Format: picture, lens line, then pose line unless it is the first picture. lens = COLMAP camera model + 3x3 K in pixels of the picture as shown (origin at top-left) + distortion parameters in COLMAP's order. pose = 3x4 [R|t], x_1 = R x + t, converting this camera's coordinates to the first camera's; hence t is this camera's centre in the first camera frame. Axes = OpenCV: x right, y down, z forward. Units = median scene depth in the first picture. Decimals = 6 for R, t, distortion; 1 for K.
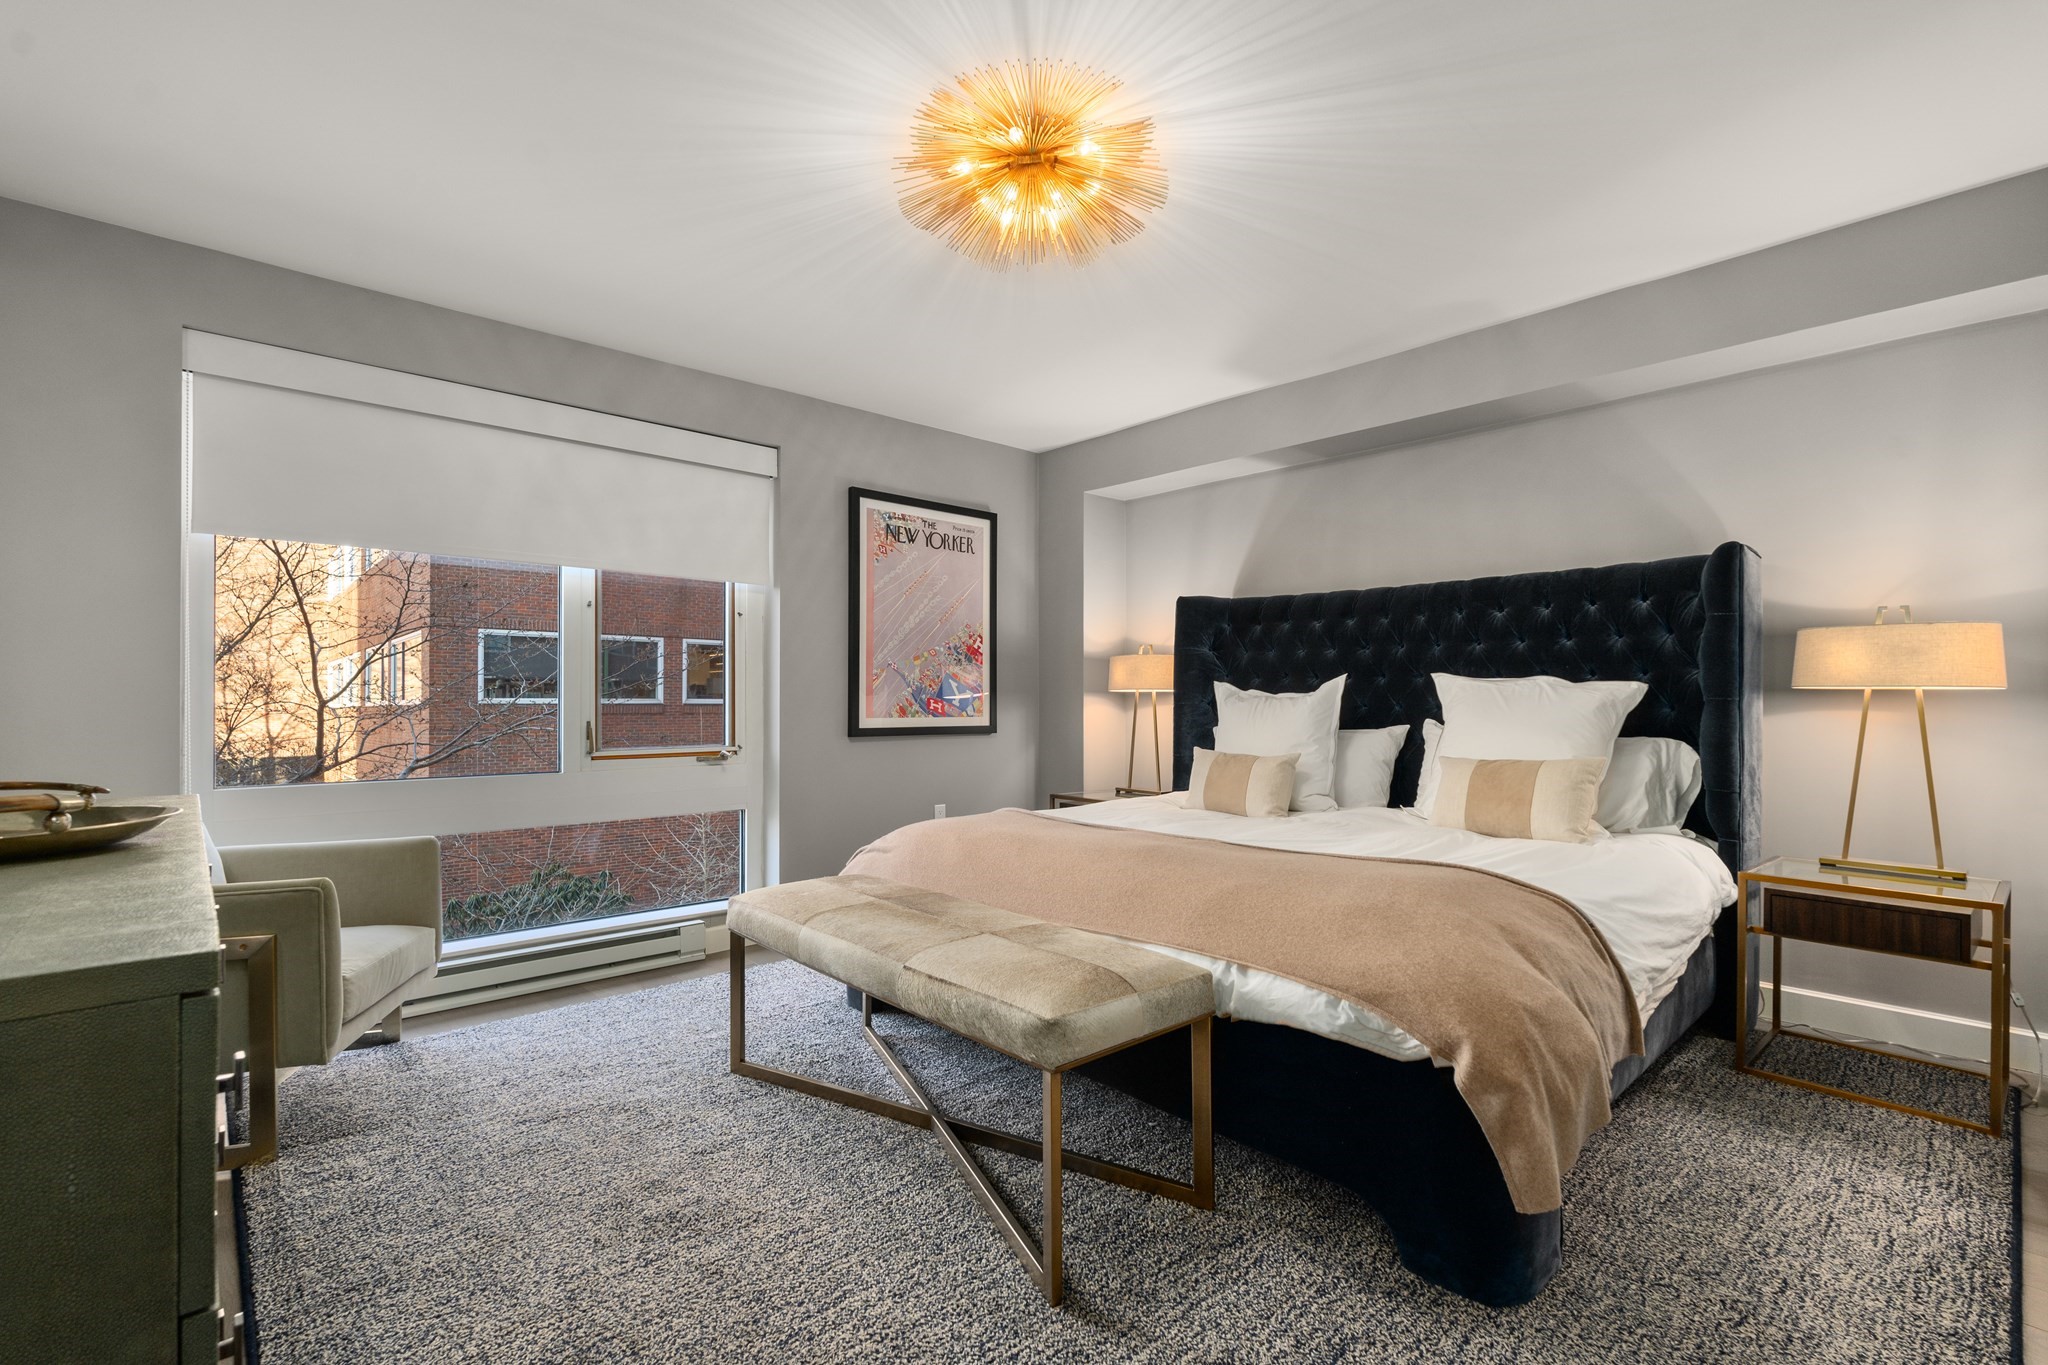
lens RADIAL K [[907.4, 0, 1020.5], [0, 907.4, 693.5], [0, 0, 1]] dist [-0.003579, 0.000711]
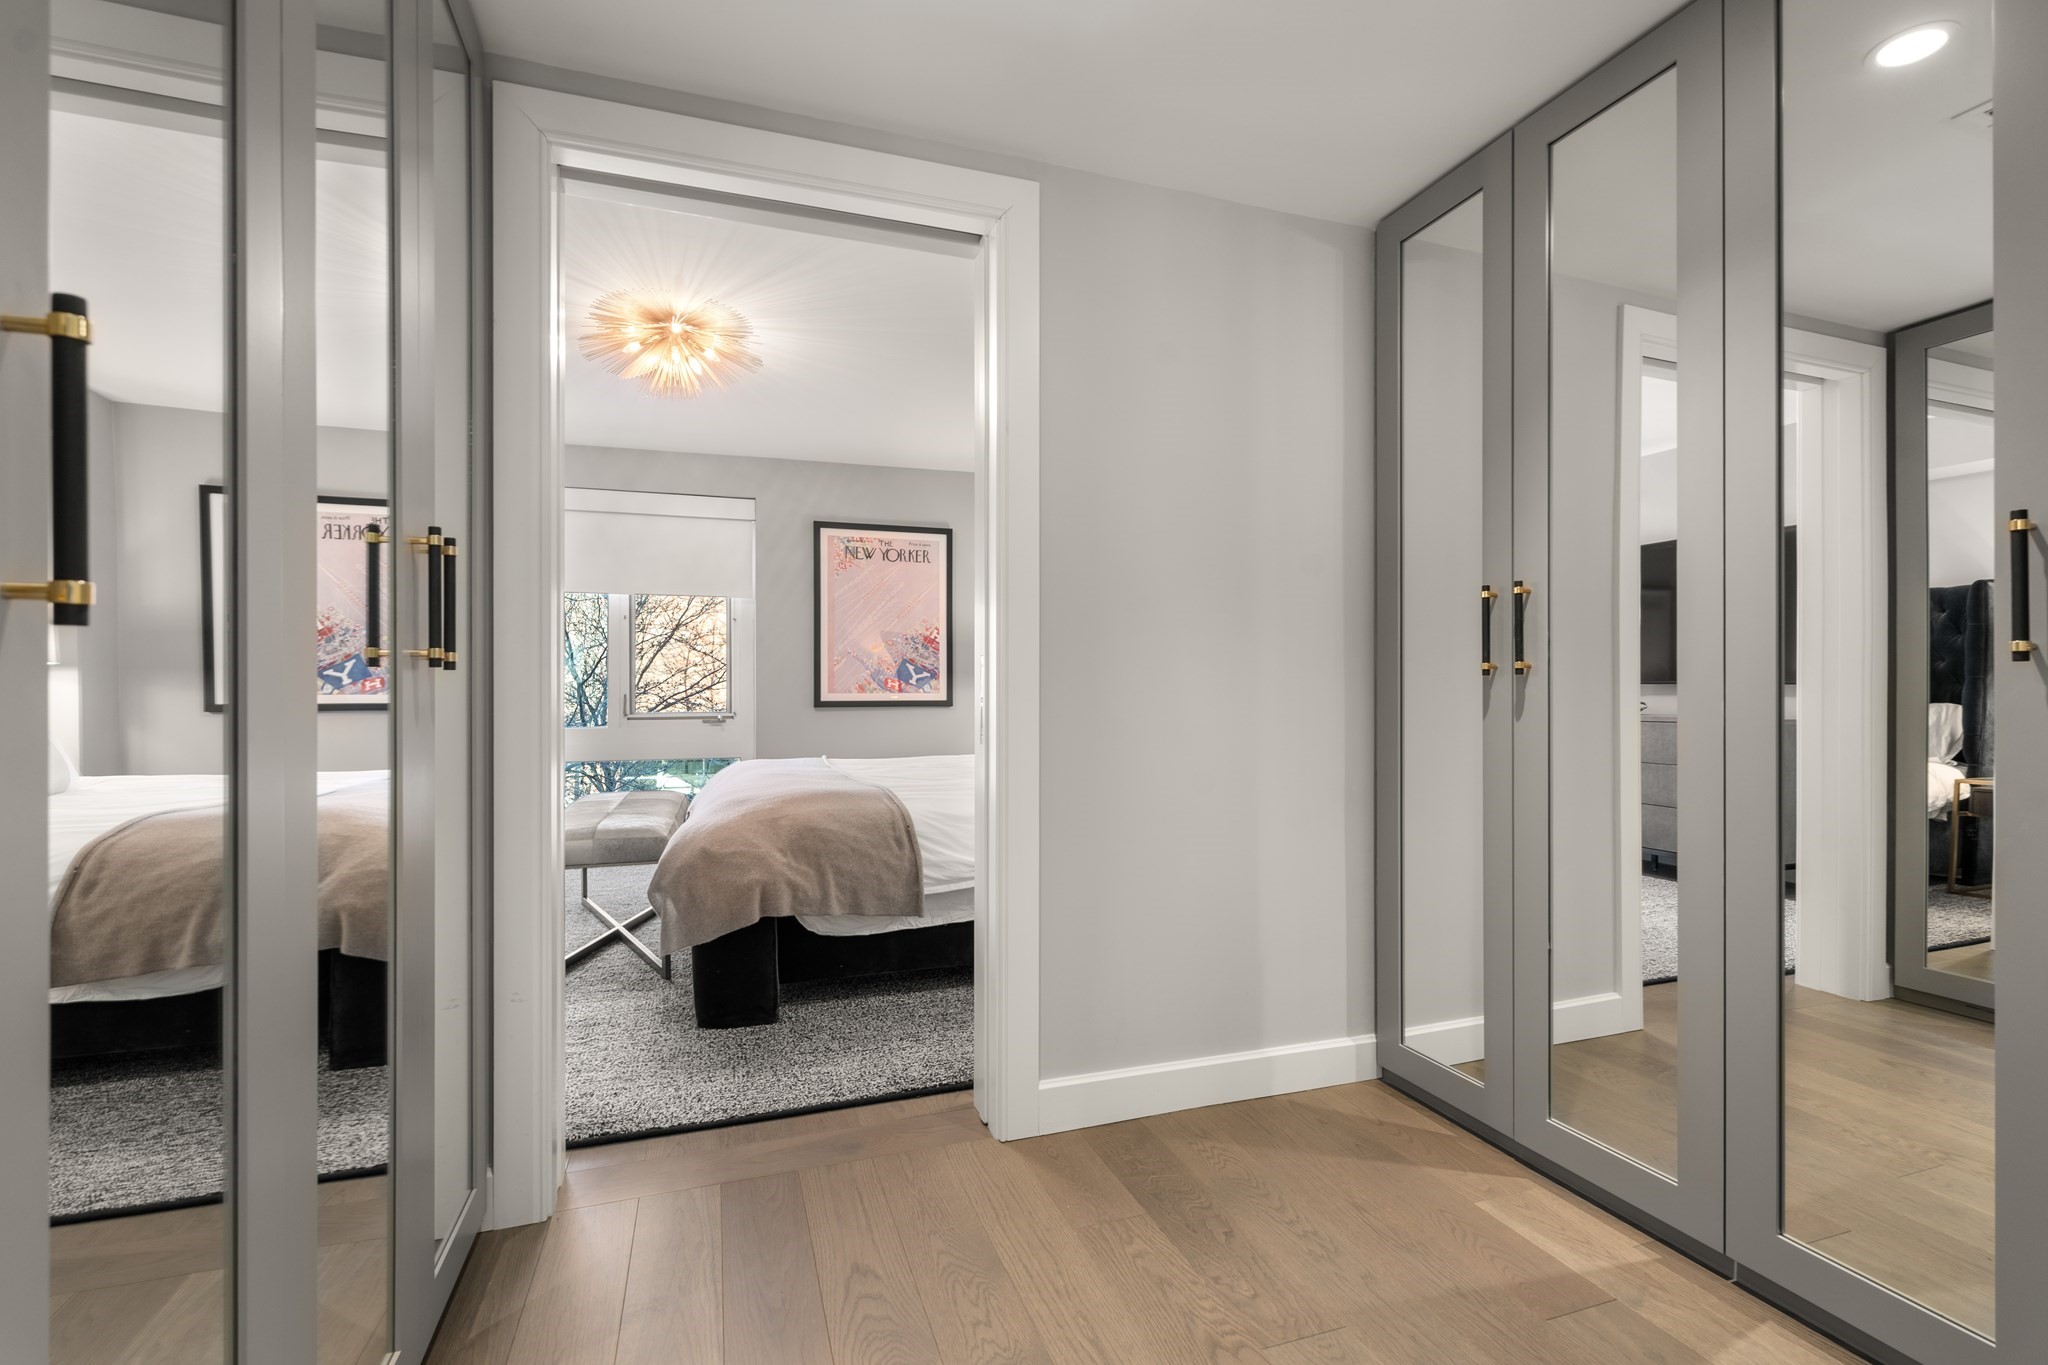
lens RADIAL K [[907.4, 0, 1030.1], [0, 907.4, 685.7], [0, 0, 1]] dist [-0.003579, 0.000711]
pose [[0.920266, -0.003893, -0.391275, 0.595062], [0.005836, 0.999976, 0.003777, 0.012305], [0.391251, -0.005759, 0.920266, -0.106093]]
